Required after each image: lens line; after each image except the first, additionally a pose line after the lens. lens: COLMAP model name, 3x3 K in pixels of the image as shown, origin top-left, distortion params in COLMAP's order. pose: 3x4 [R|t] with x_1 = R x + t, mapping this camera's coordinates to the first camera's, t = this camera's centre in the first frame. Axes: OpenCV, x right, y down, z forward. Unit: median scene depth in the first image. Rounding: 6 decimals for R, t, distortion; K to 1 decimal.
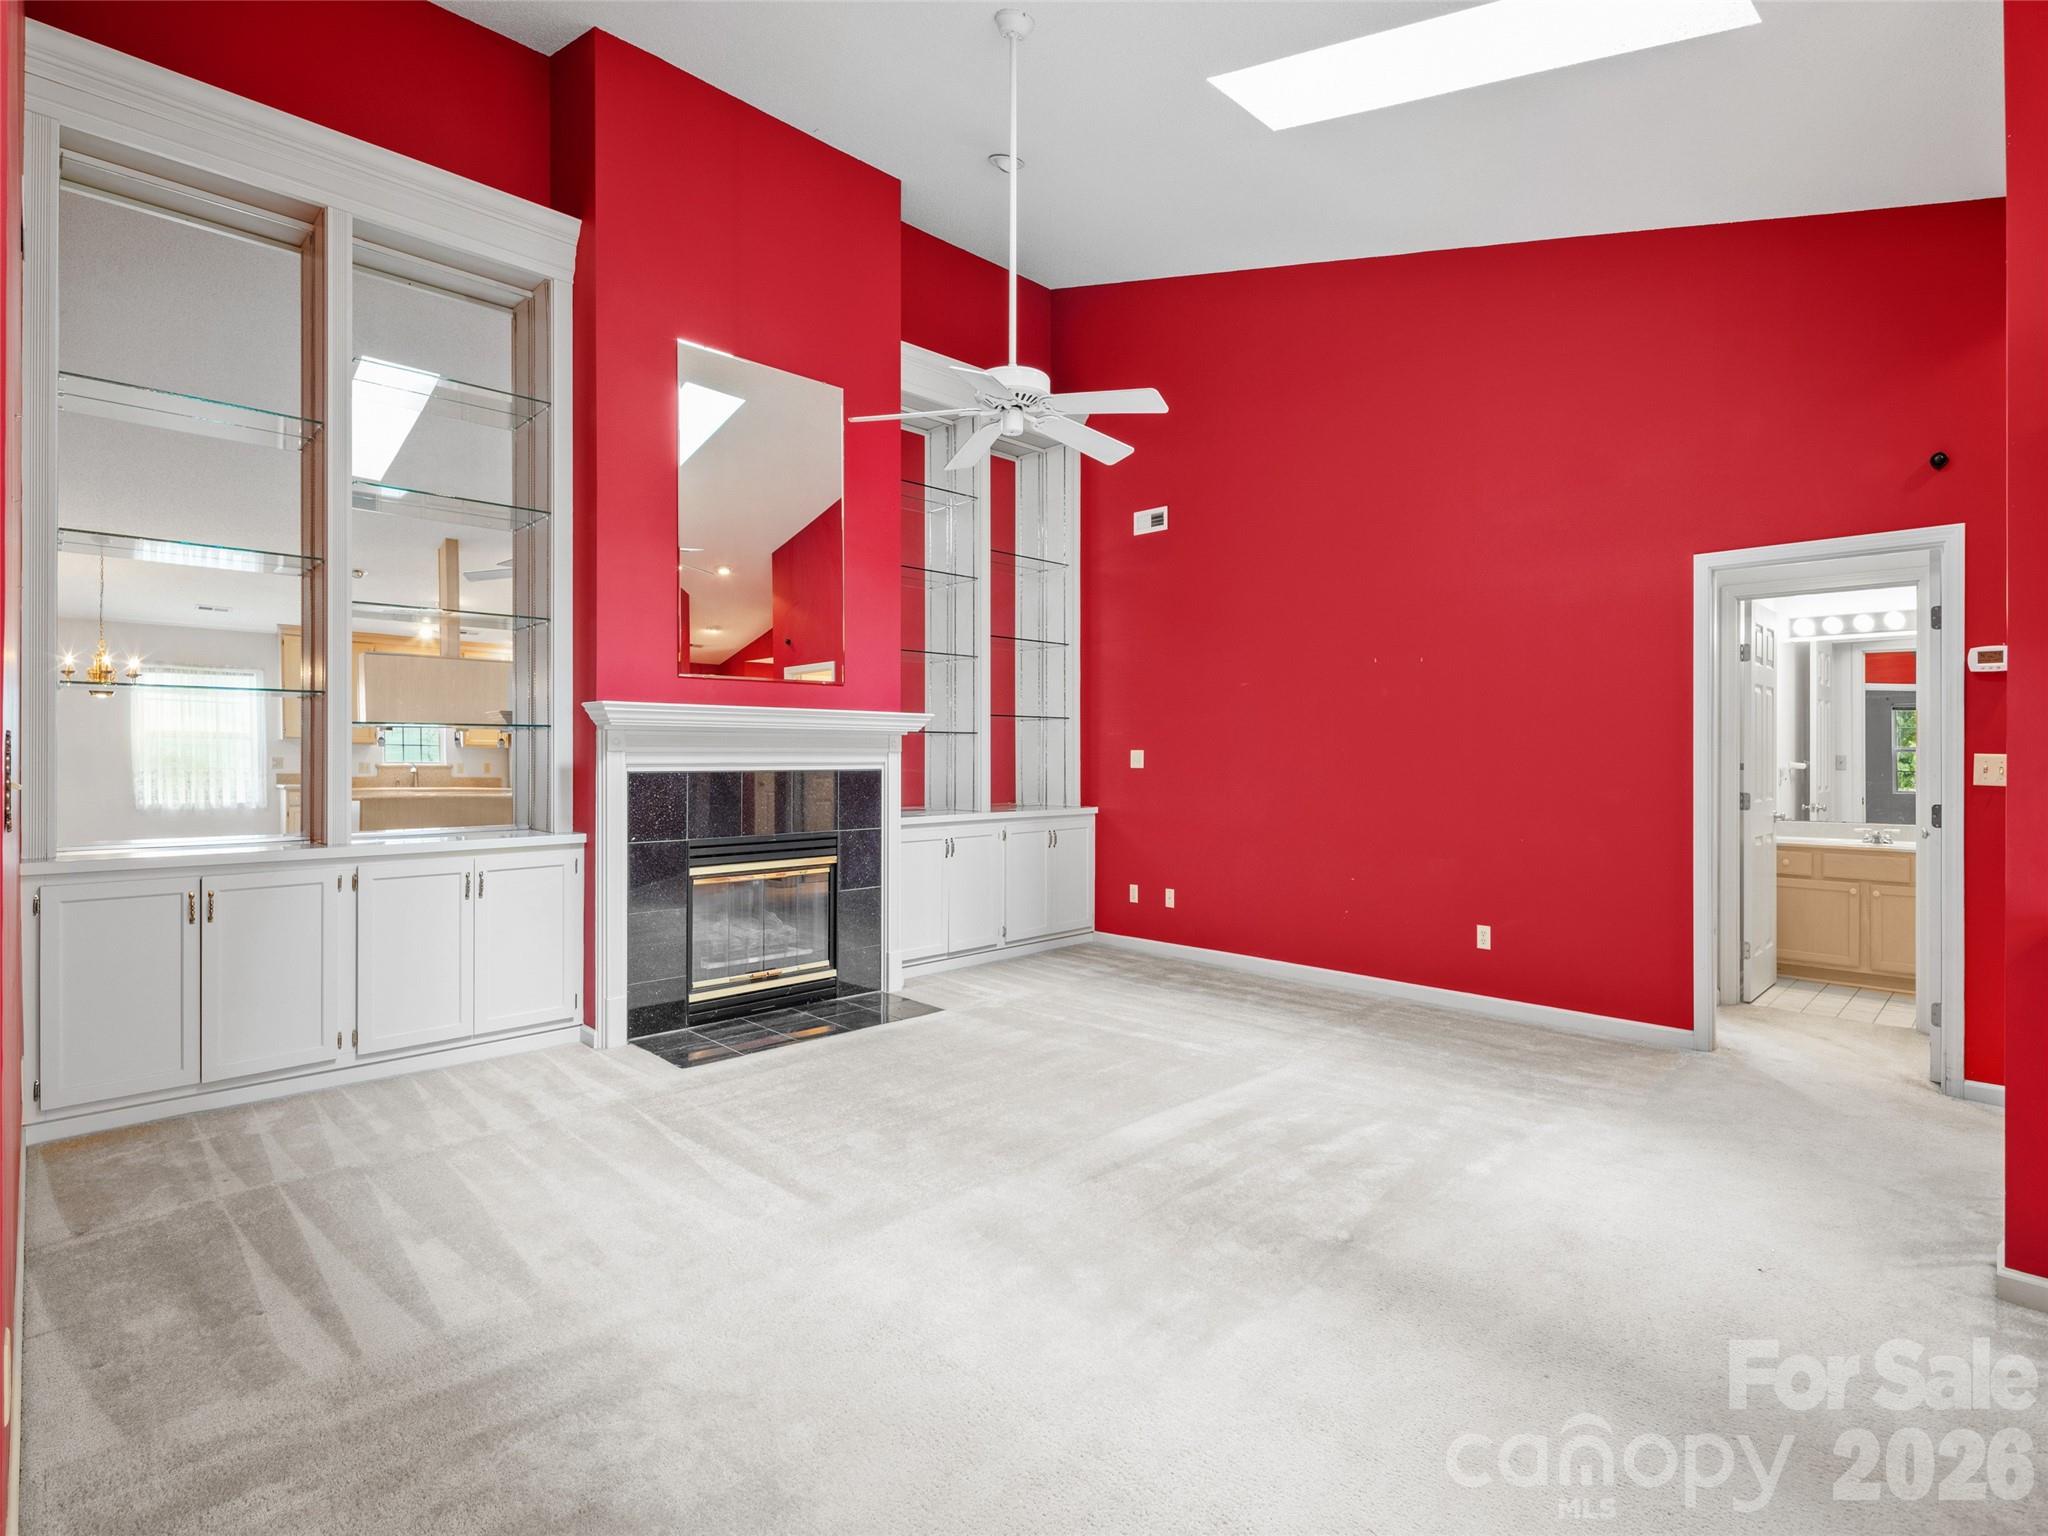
lens RADIAL K [[1007.0, 0, 1003.7], [0, 1007.0, 757.5], [0, 0, 1]] dist [0.001048, -0.000023]
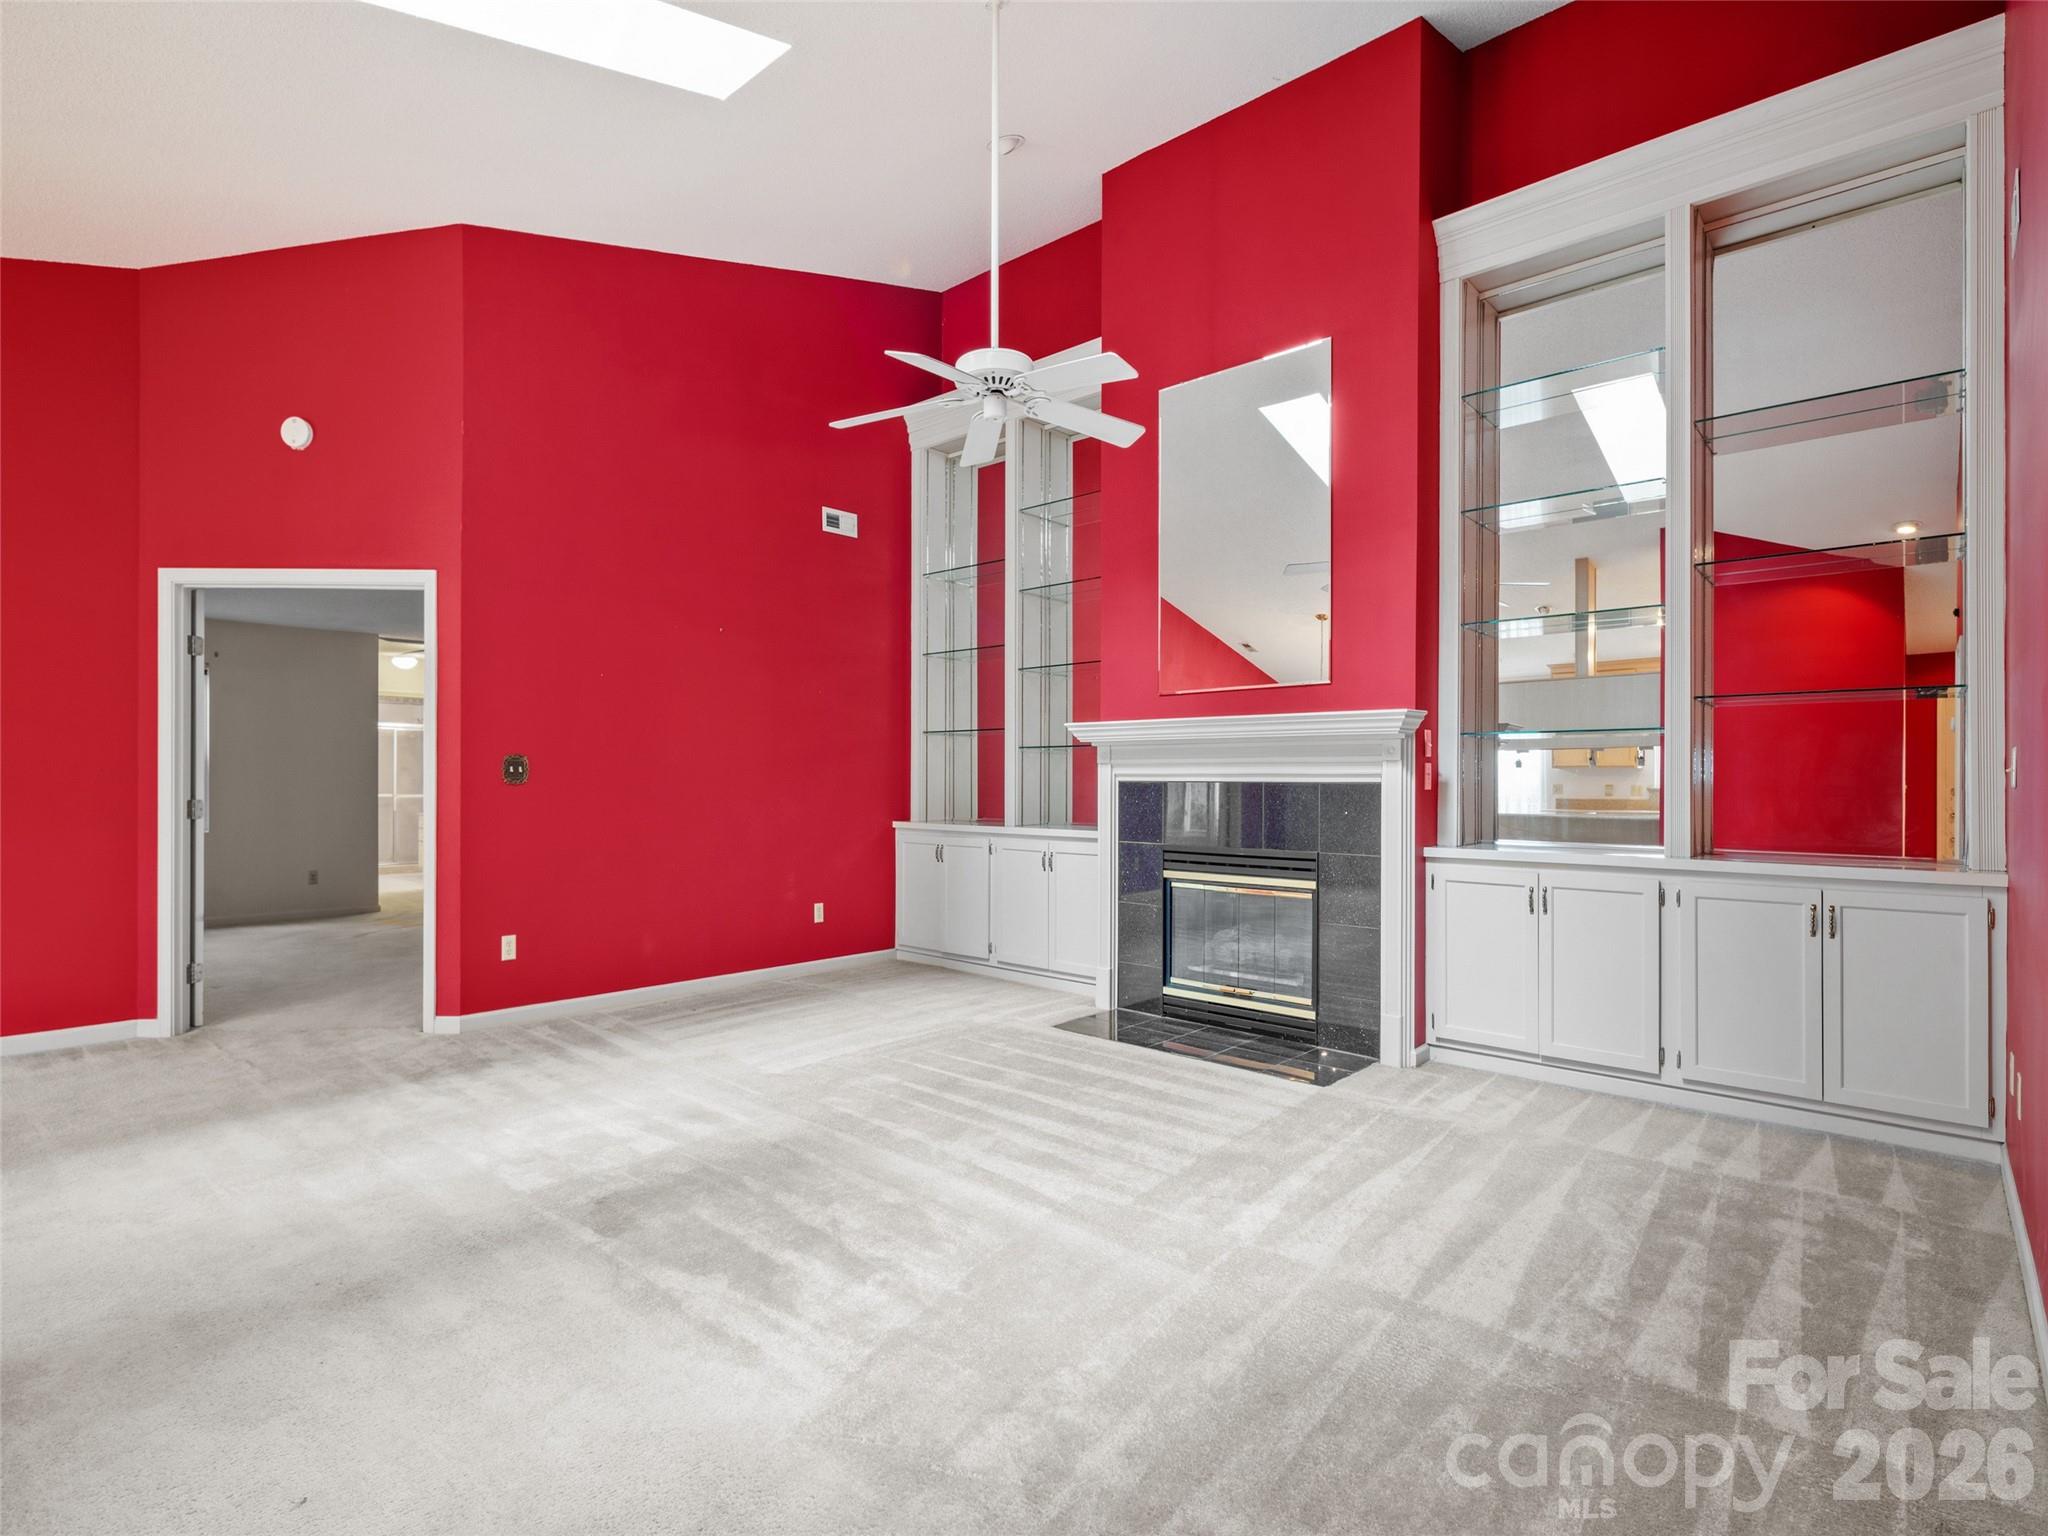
lens RADIAL K [[1047.9, 0, 974.0], [0, 1047.9, 770.2], [0, 0, 1]] dist [0.000373, -0.000001]
pose [[0.029920, 0.000235, -0.999552, 0.769473], [0.005402, 0.999985, 0.000397, -0.000152], [0.999538, -0.005411, 0.029918, 0.718564]]
